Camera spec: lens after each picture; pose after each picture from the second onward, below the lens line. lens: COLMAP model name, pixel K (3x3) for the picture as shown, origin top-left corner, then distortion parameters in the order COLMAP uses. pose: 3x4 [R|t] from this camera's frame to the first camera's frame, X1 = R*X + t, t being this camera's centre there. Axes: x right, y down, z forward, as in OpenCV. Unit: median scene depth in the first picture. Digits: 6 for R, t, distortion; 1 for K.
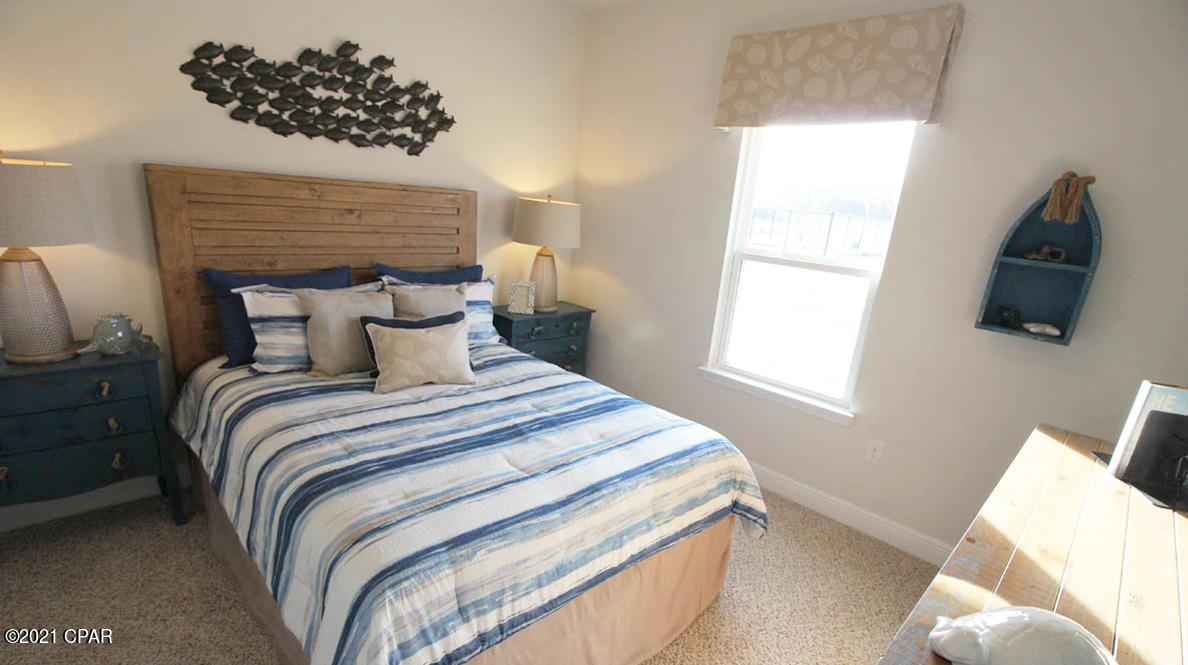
lens RADIAL K [[546.1, 0, 596.3], [0, 546.1, 343.5], [0, 0, 1]] dist [-0.012468, -0.006785]
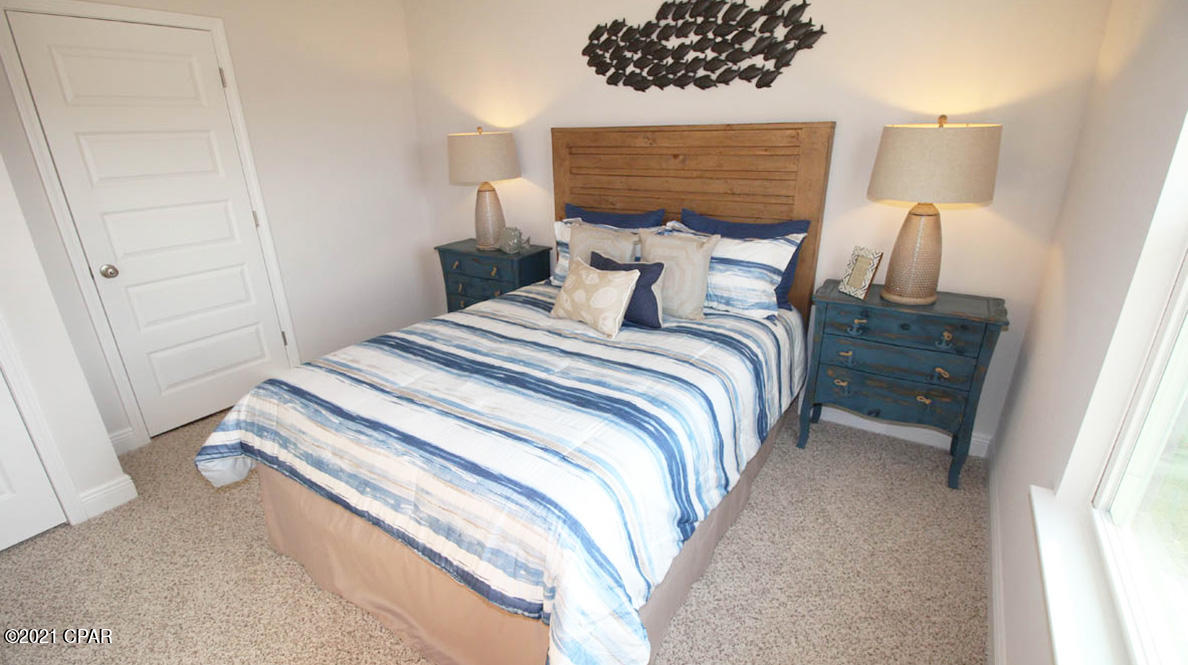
lens RADIAL K [[546.1, 0, 597.6], [0, 546.1, 328.7], [0, 0, 1]] dist [-0.012468, -0.006785]
pose [[0.236581, 0.241706, -0.941067, 0.580447], [-0.209606, 0.958453, 0.193477, -0.103599], [0.948733, 0.151480, 0.277415, 0.650950]]
